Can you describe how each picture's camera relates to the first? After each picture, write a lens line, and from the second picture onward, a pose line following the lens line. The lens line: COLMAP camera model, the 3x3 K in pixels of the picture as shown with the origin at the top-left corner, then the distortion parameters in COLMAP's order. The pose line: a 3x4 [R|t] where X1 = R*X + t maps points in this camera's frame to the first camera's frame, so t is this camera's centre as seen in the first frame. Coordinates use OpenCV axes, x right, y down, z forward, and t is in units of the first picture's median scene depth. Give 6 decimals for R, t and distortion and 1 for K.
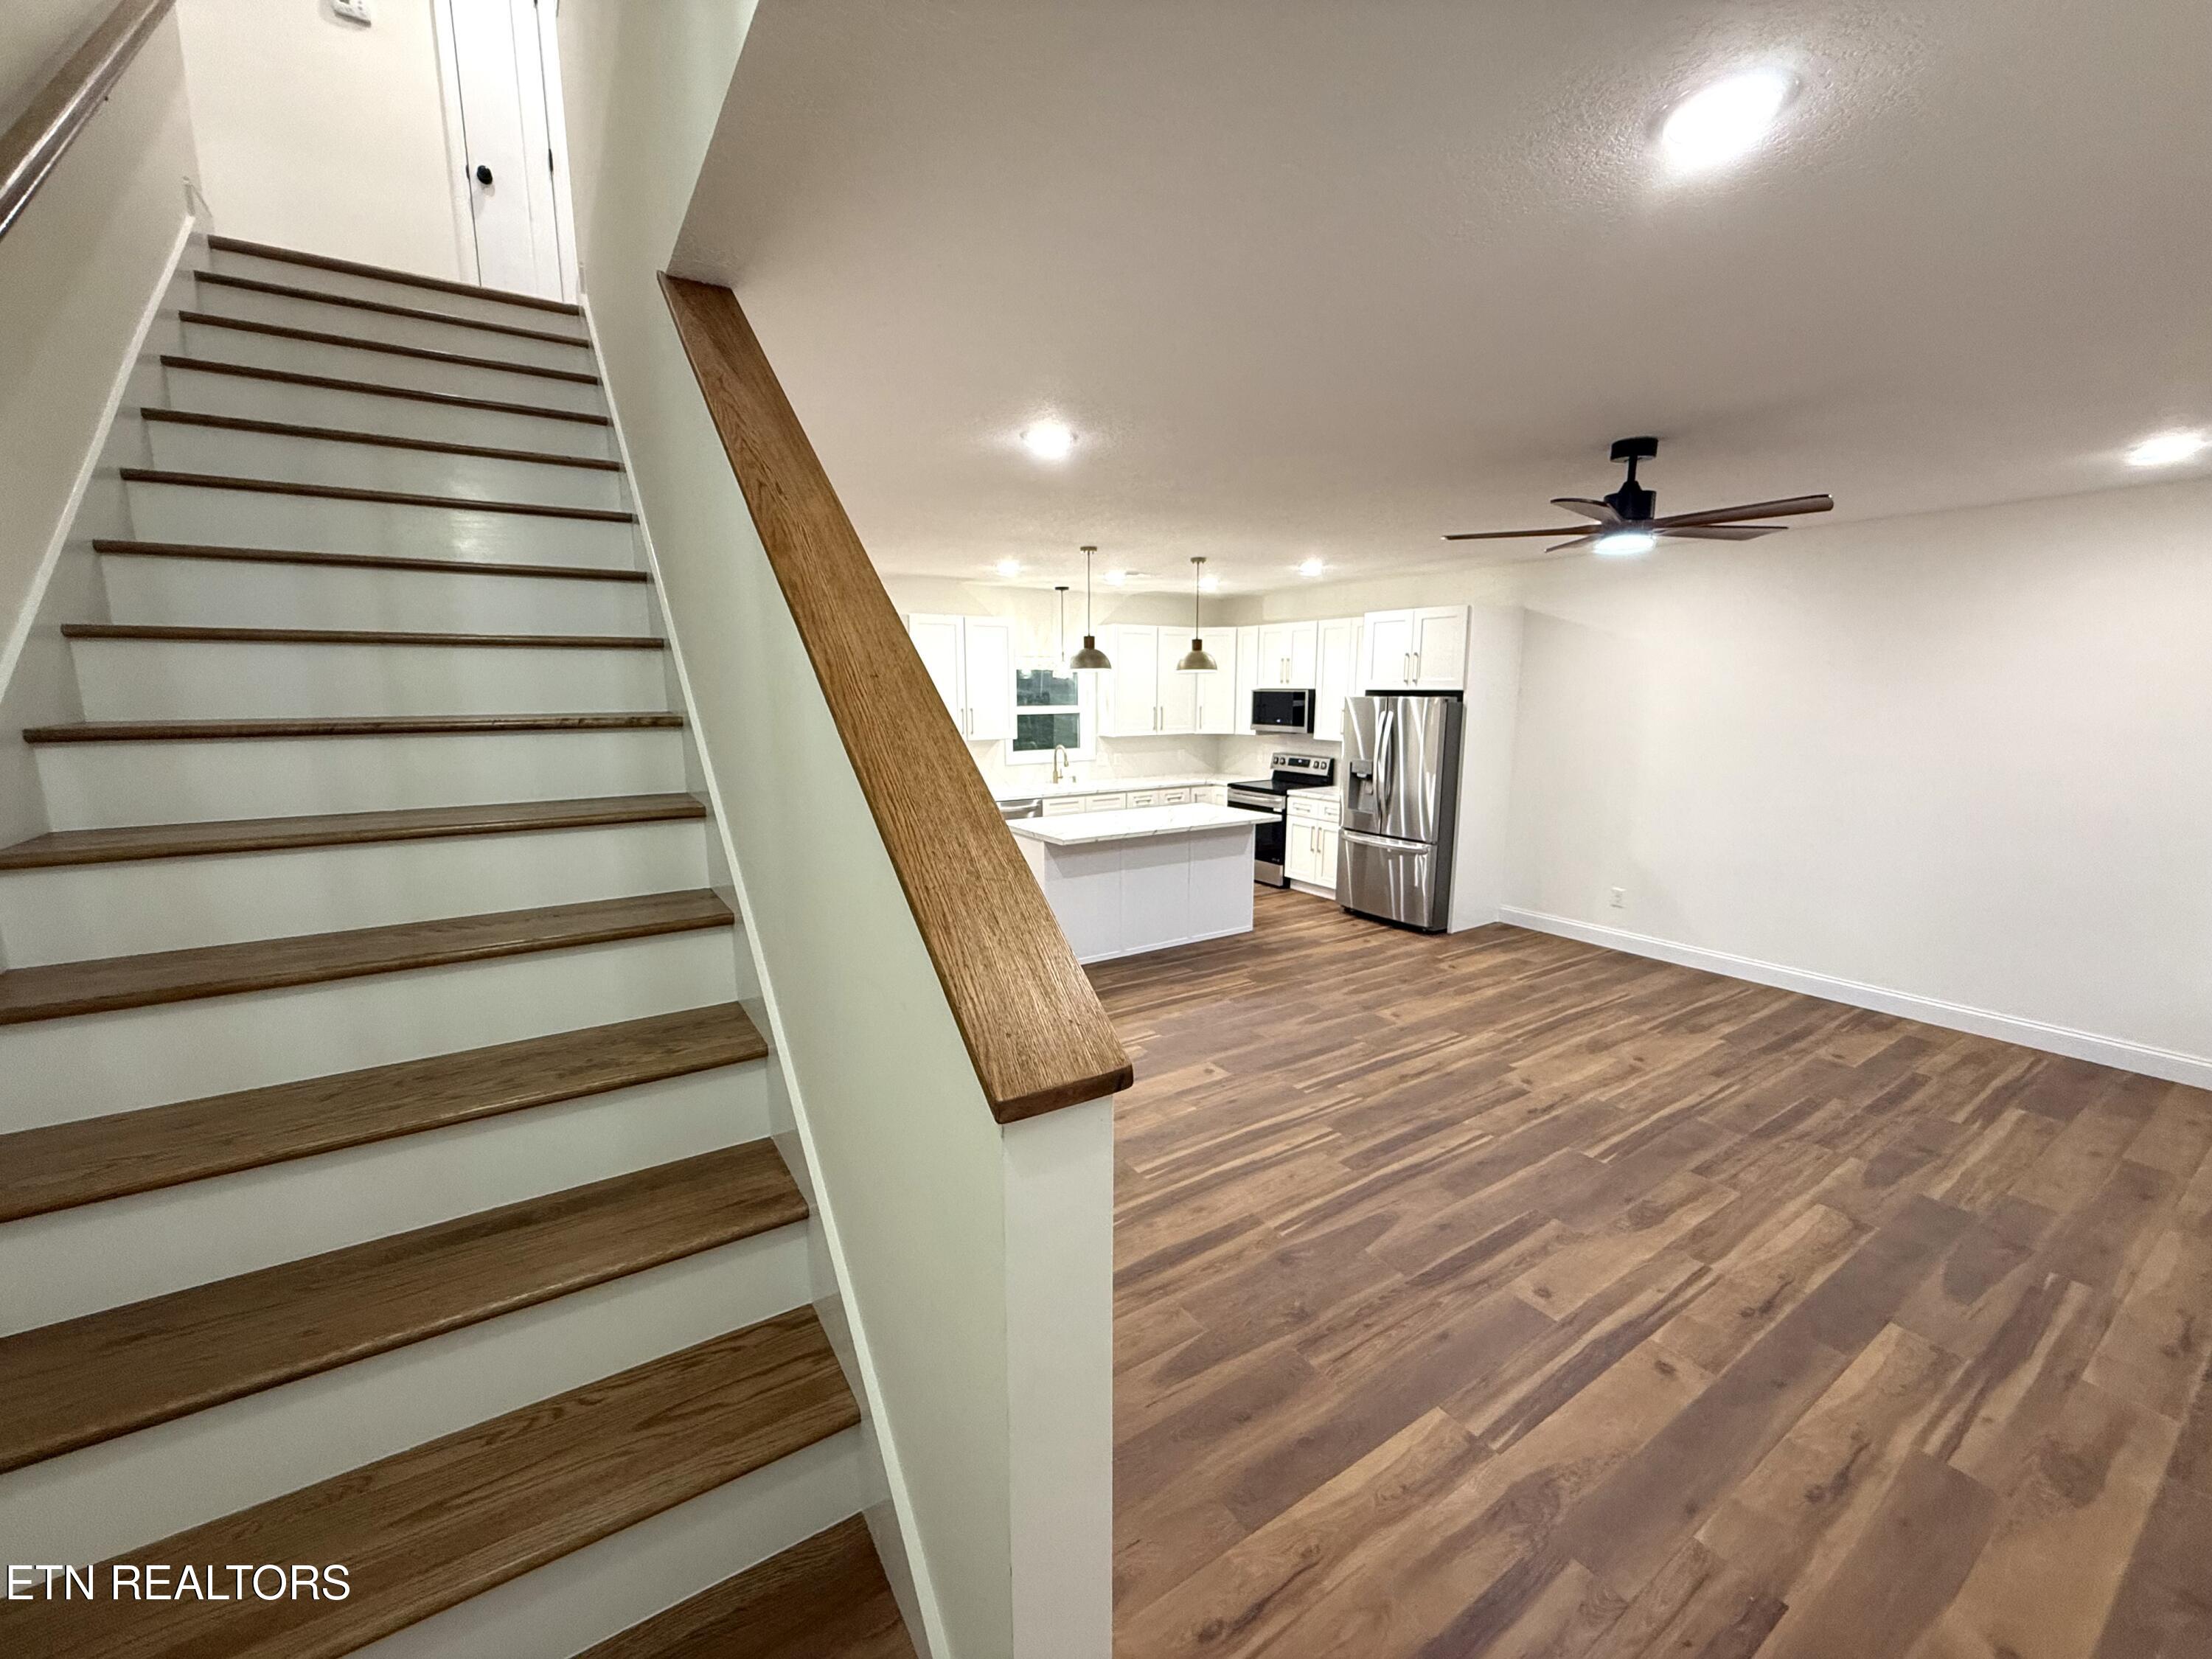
lens RADIAL K [[876.1, 0, 1097.4], [0, 876.1, 830.5], [0, 0, 1]] dist [-0.002382, 0.001036]
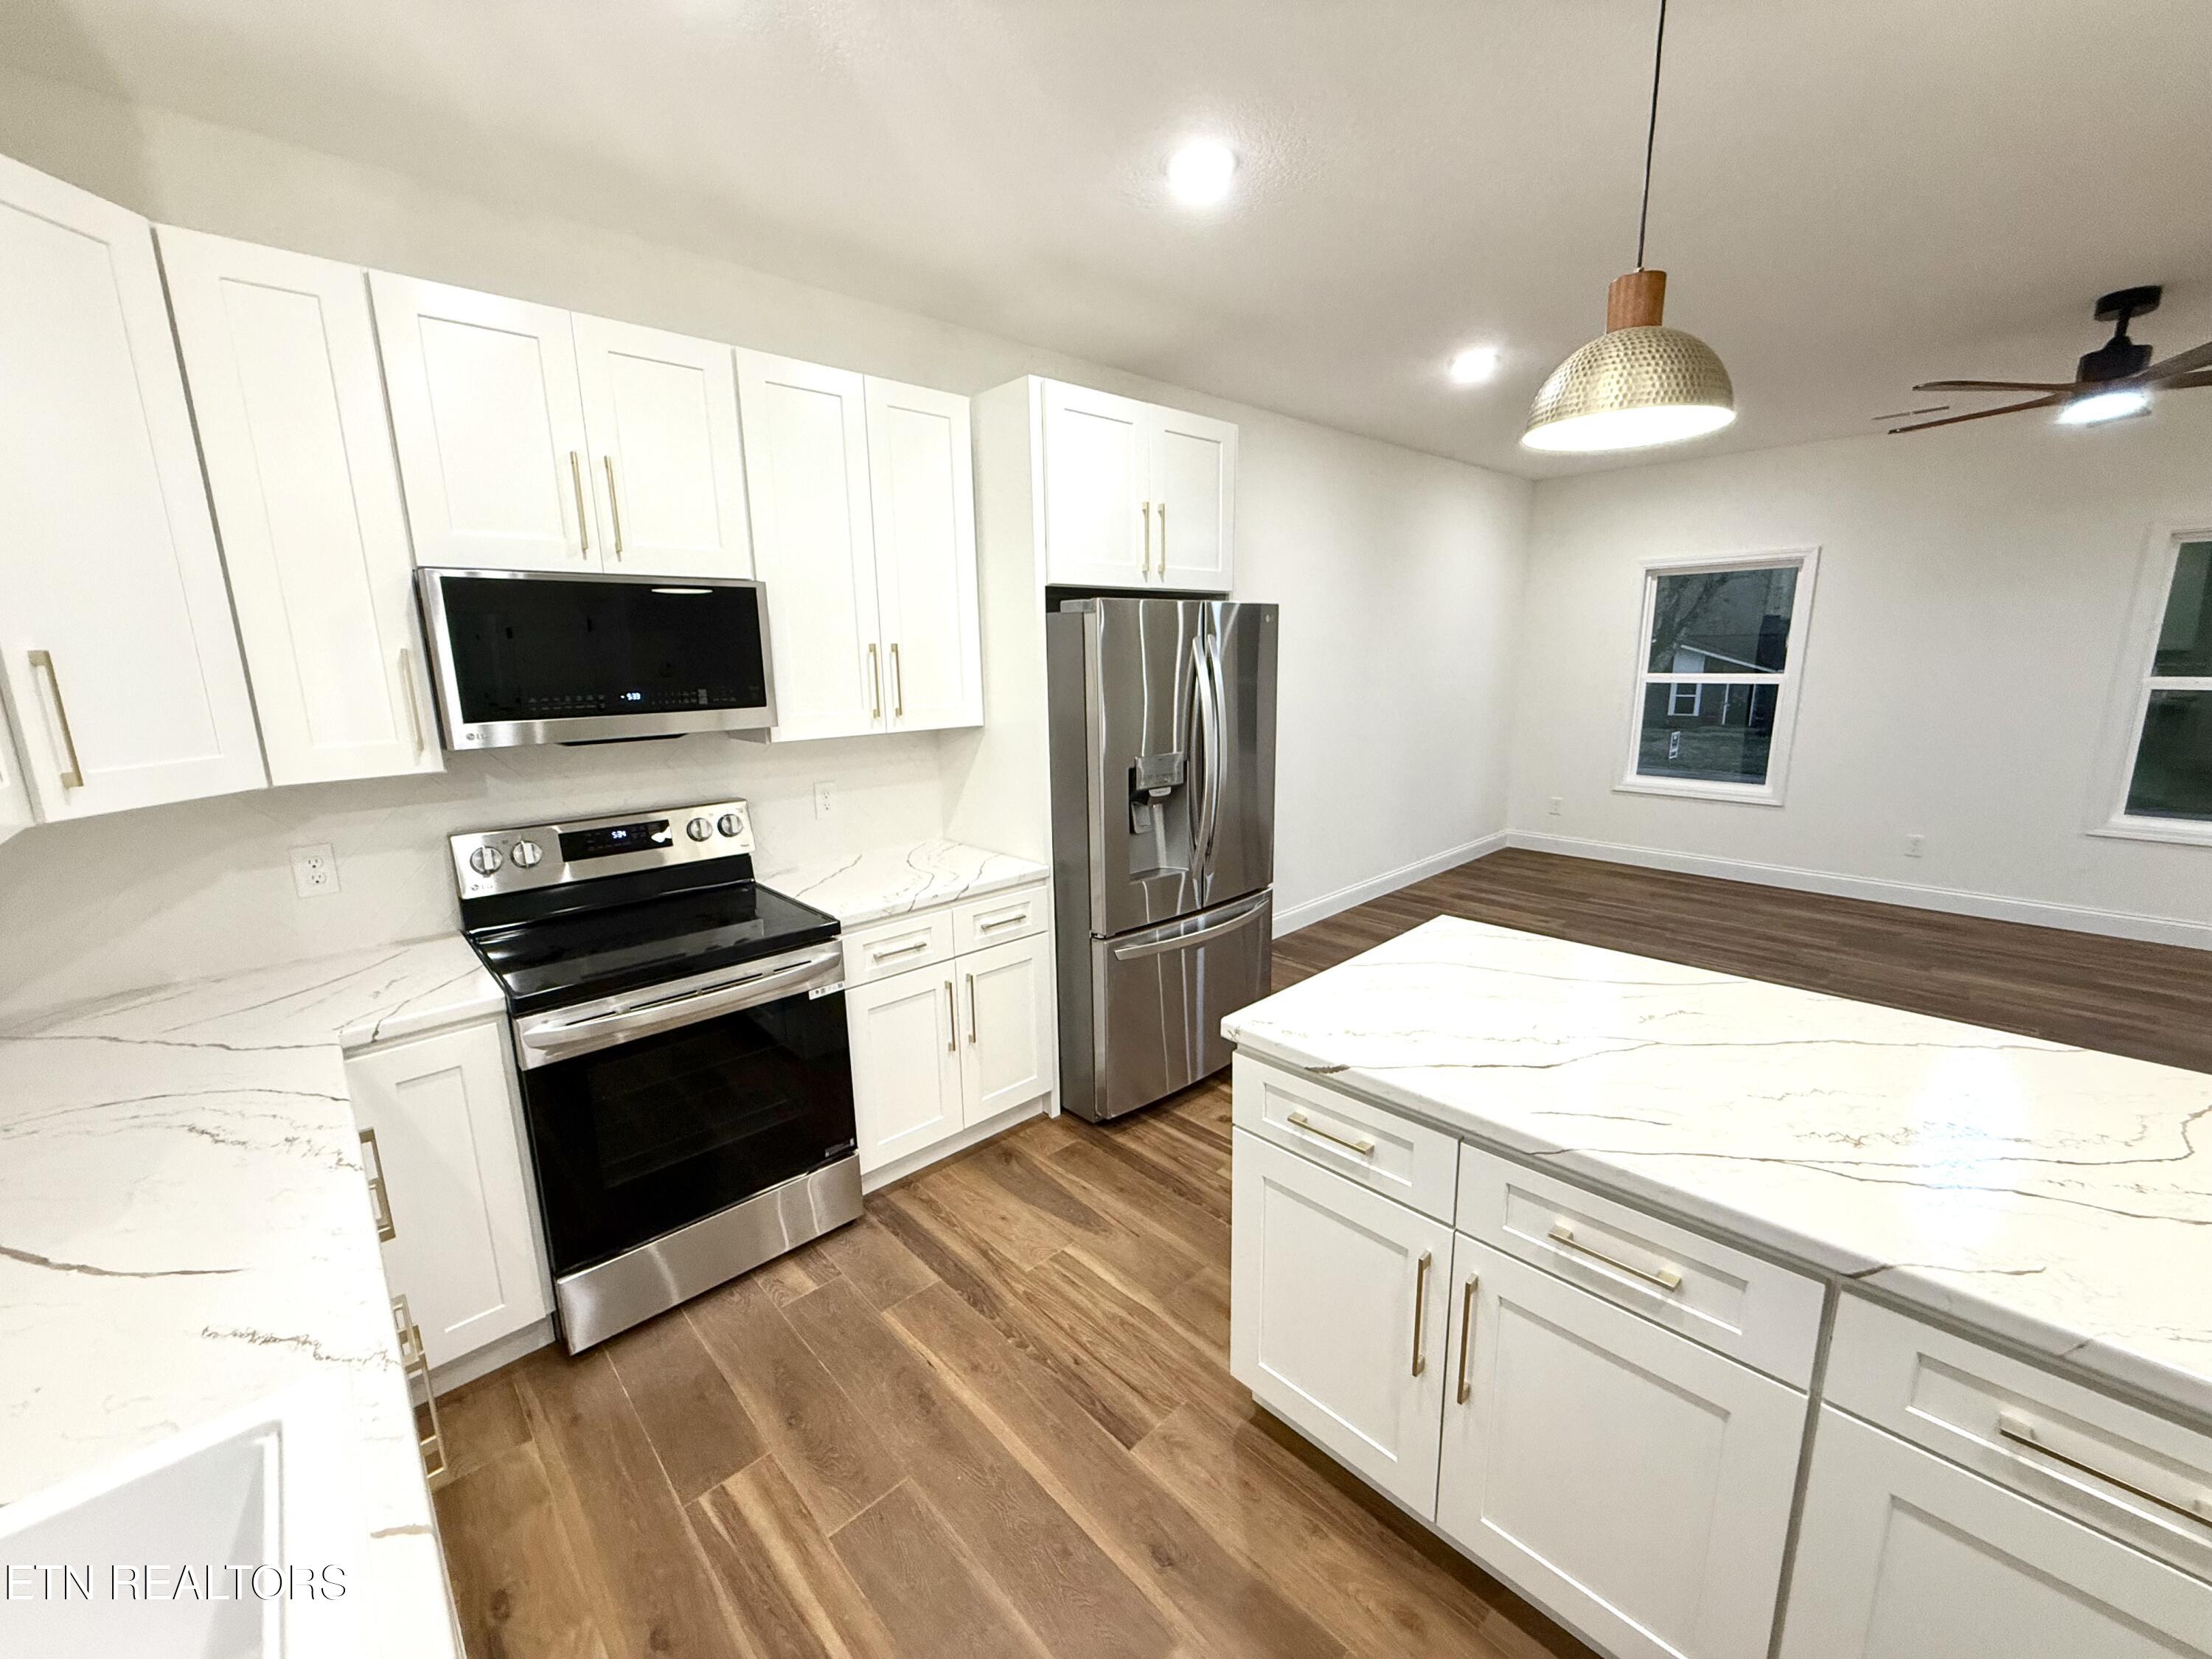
lens RADIAL K [[876.1, 0, 1096.4], [0, 876.1, 833.4], [0, 0, 1]] dist [-0.002382, 0.001036]
pose [[-0.170413, -0.197199, 0.965439, -0.137039], [0.180913, 0.956854, 0.227379, -0.205452], [-0.968623, 0.213409, -0.127384, 1.548448]]
